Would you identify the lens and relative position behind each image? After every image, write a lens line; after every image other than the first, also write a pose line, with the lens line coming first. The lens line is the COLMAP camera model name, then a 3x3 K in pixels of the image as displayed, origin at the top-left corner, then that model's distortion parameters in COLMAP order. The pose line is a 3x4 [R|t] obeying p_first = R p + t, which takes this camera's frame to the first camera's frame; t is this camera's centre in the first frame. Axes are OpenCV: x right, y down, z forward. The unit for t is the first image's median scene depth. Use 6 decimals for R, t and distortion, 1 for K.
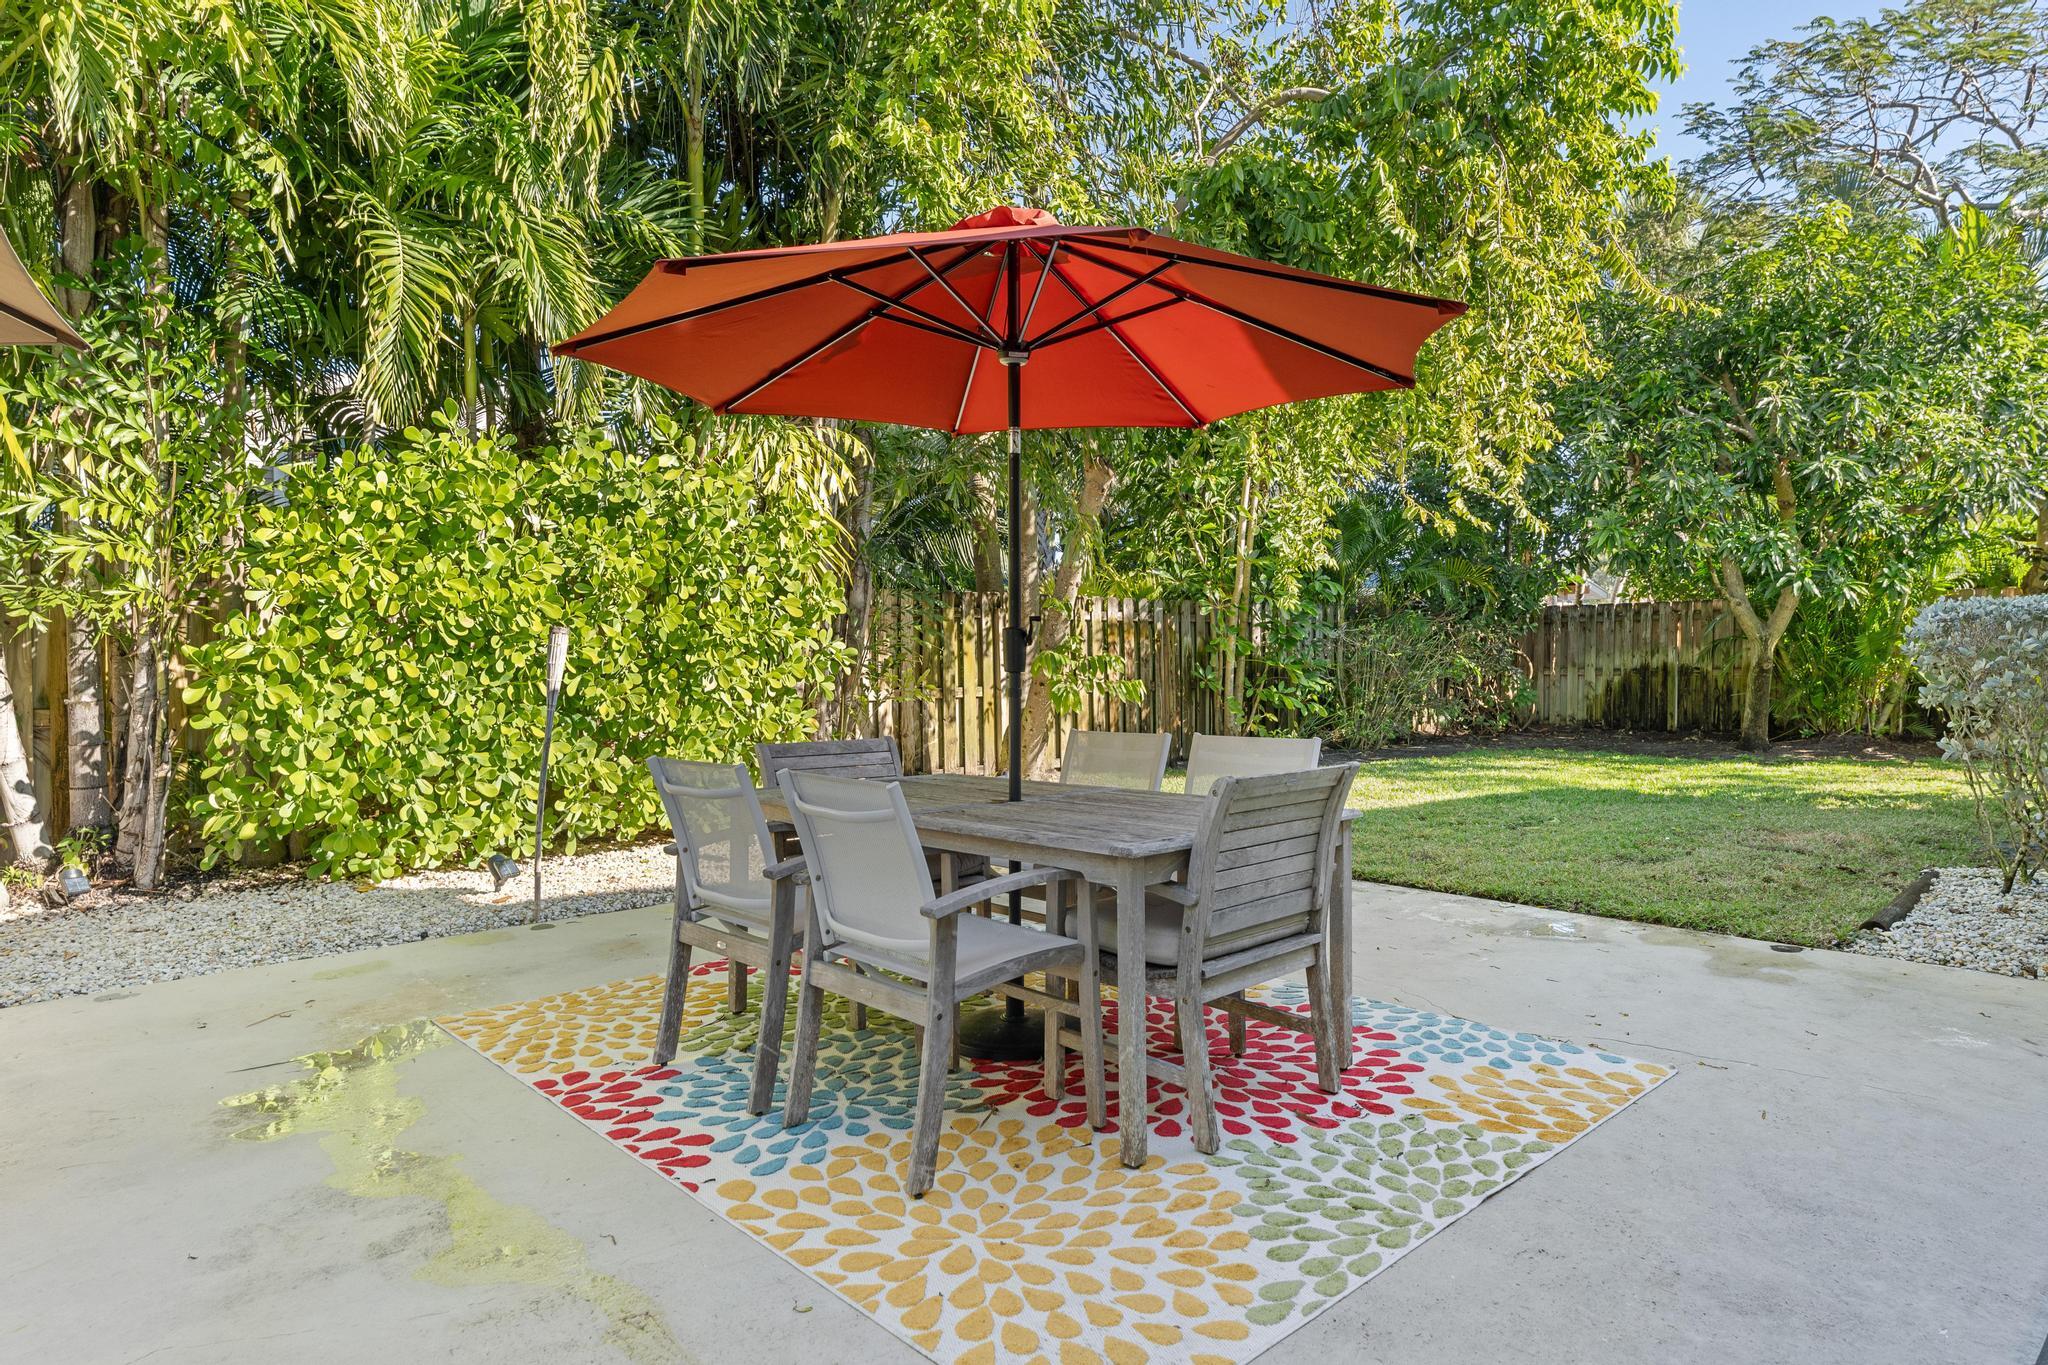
lens RADIAL K [[1165.9, 0, 1023.2], [0, 1165.9, 676.4], [0, 0, 1]] dist [0.014782, 0.000573]
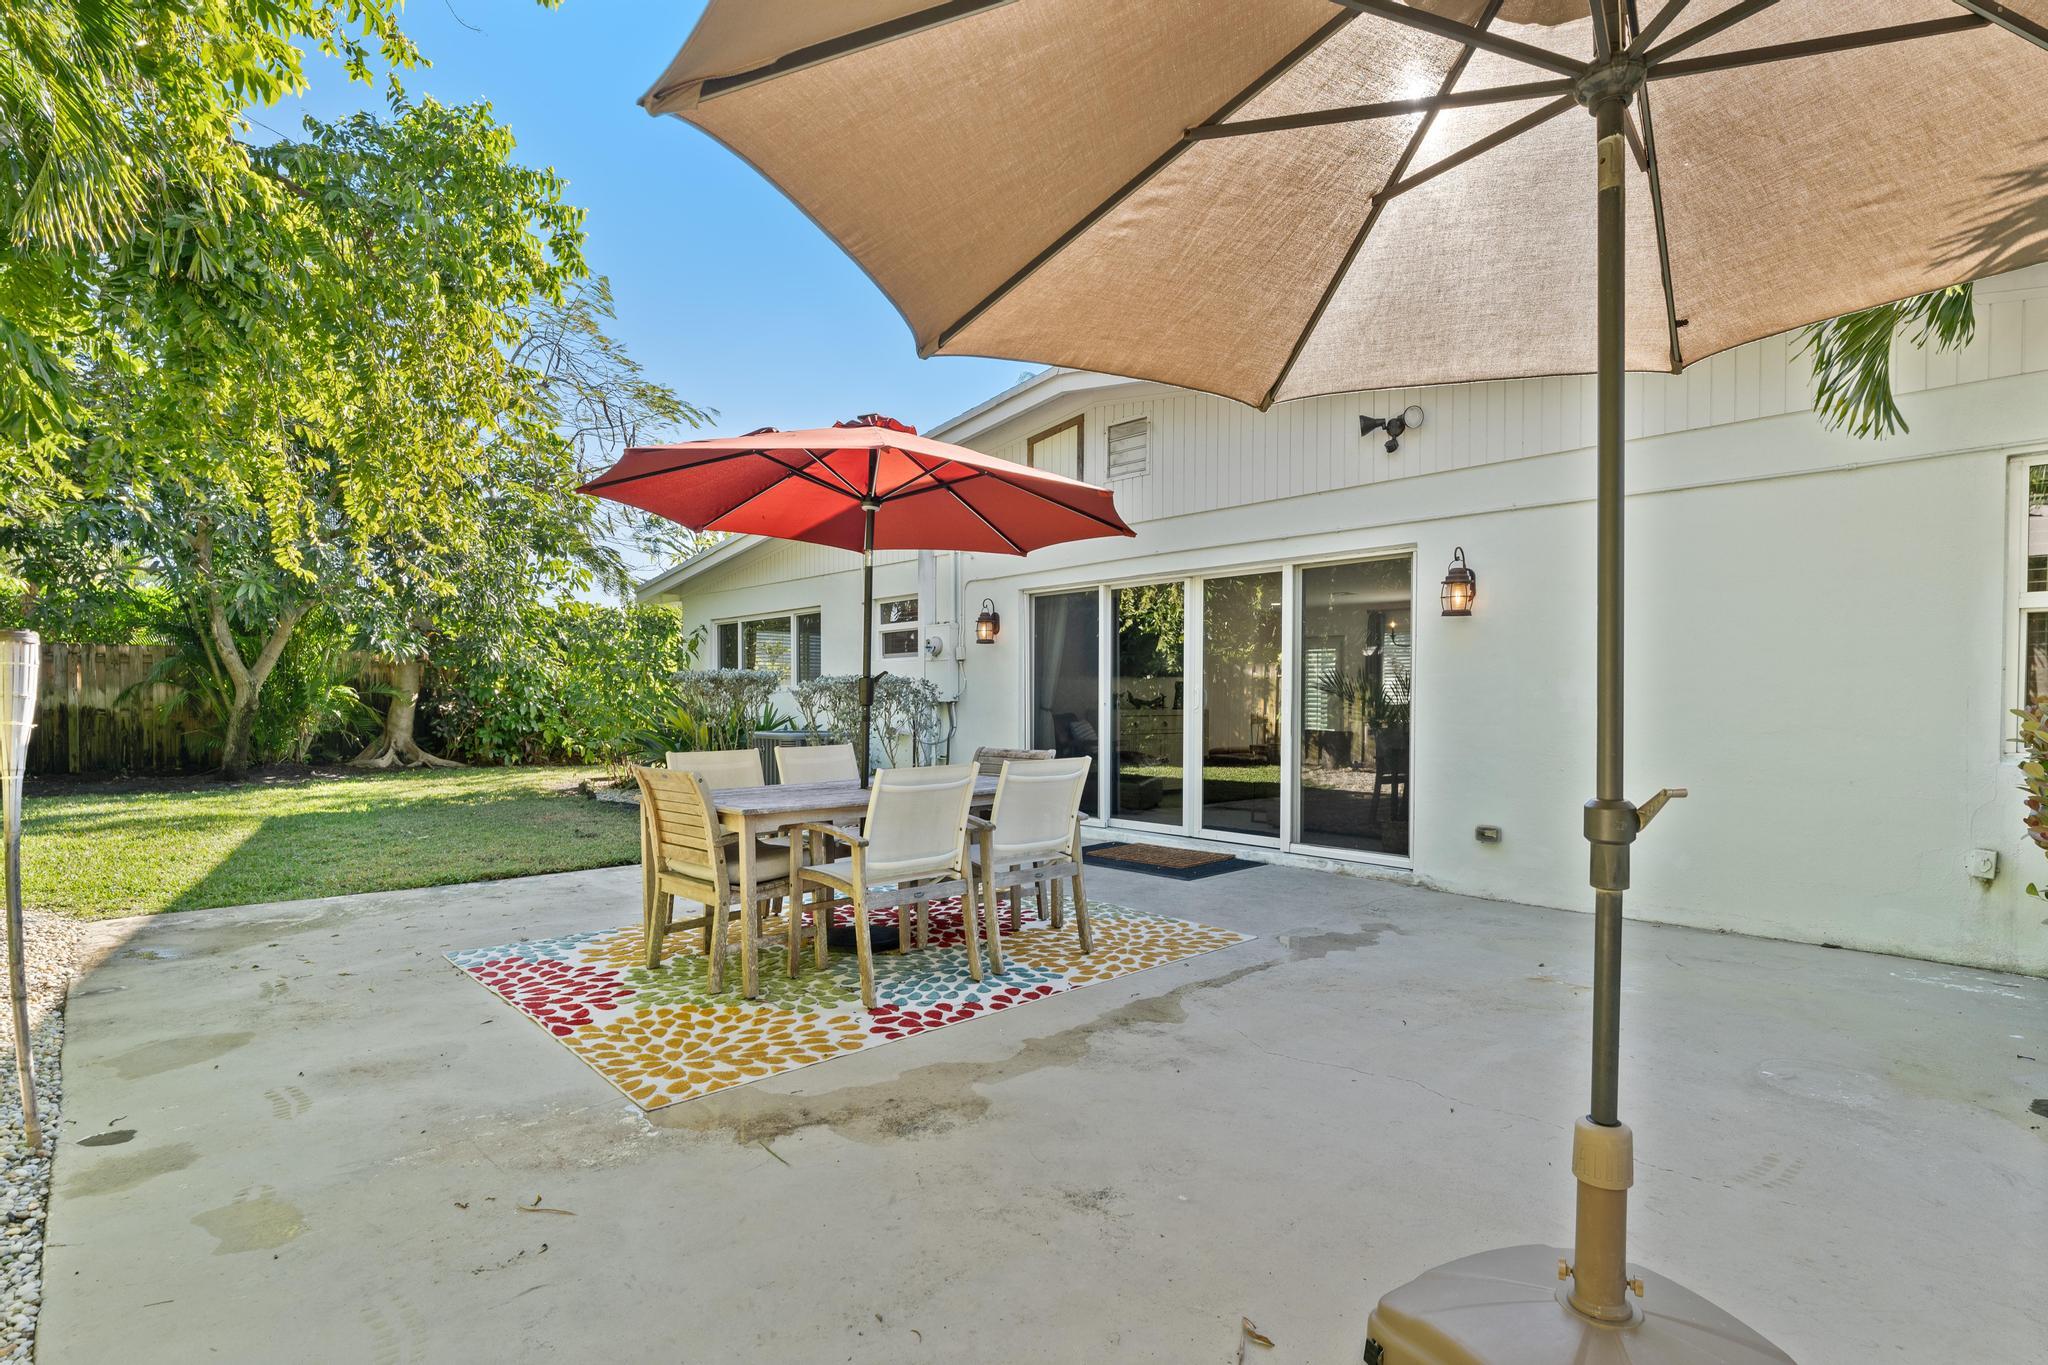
lens RADIAL K [[996.8, 0, 1022.7], [0, 996.8, 693.2], [0, 0, 1]] dist [0.001261, 0.000017]
pose [[0.012134, 0.015744, 0.999802, -1.607636], [0.010914, 0.999814, -0.015877, 0.006541], [-0.999867, 0.011105, 0.011960, 0.933330]]
